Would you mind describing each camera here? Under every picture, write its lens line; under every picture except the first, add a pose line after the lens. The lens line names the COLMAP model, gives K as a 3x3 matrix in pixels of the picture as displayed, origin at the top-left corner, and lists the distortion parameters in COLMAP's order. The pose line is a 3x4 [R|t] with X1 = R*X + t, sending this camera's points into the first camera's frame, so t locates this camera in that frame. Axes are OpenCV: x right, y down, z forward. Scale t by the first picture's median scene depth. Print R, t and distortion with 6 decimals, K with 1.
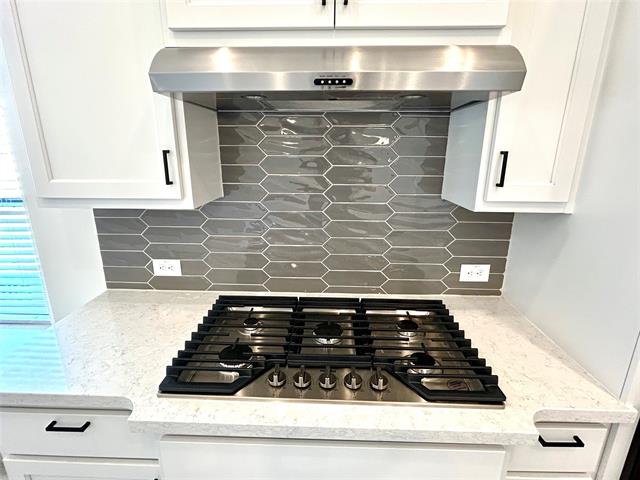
lens RADIAL K [[319.1, 0, 319.7], [0, 319.1, 236.0], [0, 0, 1]] dist [0.002475, -0.001080]
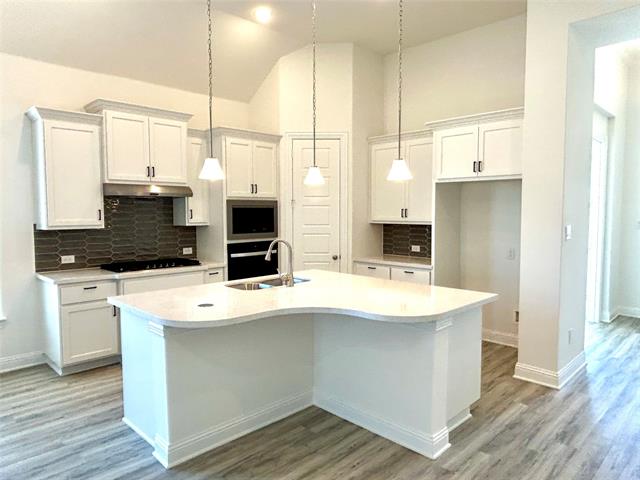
lens RADIAL K [[439.8, 0, 317.7], [0, 439.8, 239.0], [0, 0, 1]] dist [0.001447, -0.000228]
pose [[0.684539, -0.052641, 0.727073, -2.087084], [0.200033, 0.972669, -0.117909, 0.935341], [-0.700994, 0.226152, 0.676360, -3.321501]]
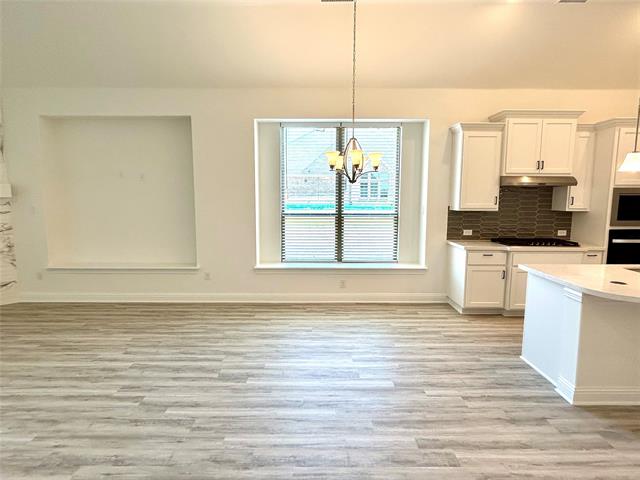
lens RADIAL K [[366.2, 0, 316.5], [0, 366.2, 238.5], [0, 0, 1]] dist [-0.003733, 0.001441]
pose [[0.999425, -0.004137, 0.033640, -2.843441], [0.009102, 0.988823, -0.148817, 0.928652], [-0.032648, 0.149037, 0.988292, -3.454668]]
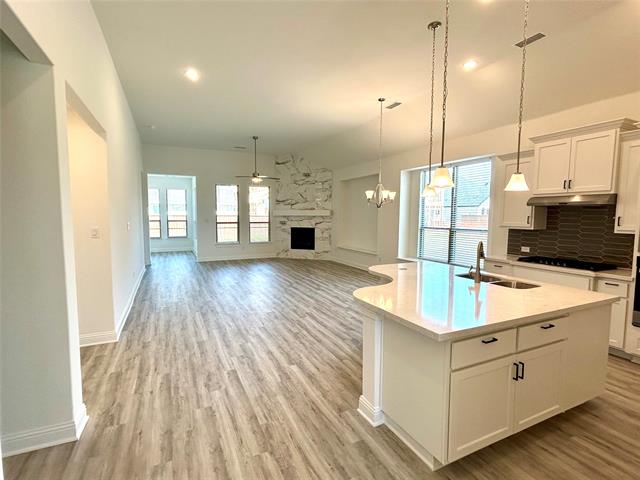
lens RADIAL K [[319.1, 0, 317.4], [0, 319.1, 238.4], [0, 0, 1]] dist [0.002475, -0.001080]
pose [[0.451665, 0.066117, -0.889734, 2.132610], [-0.243058, 0.968649, -0.051404, 0.959974], [0.858441, 0.239474, 0.453575, -3.430948]]
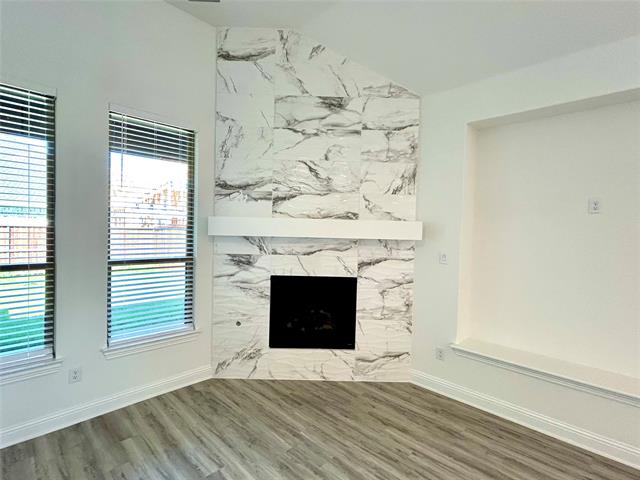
lens RADIAL K [[319.1, 0, 319.0], [0, 319.1, 240.1], [0, 0, 1]] dist [0.002475, -0.001080]
pose [[0.735409, 0.034193, -0.676760, -5.298476], [-0.205463, 0.962961, -0.174616, 0.383244], [0.645723, 0.267463, 0.715196, -1.497608]]
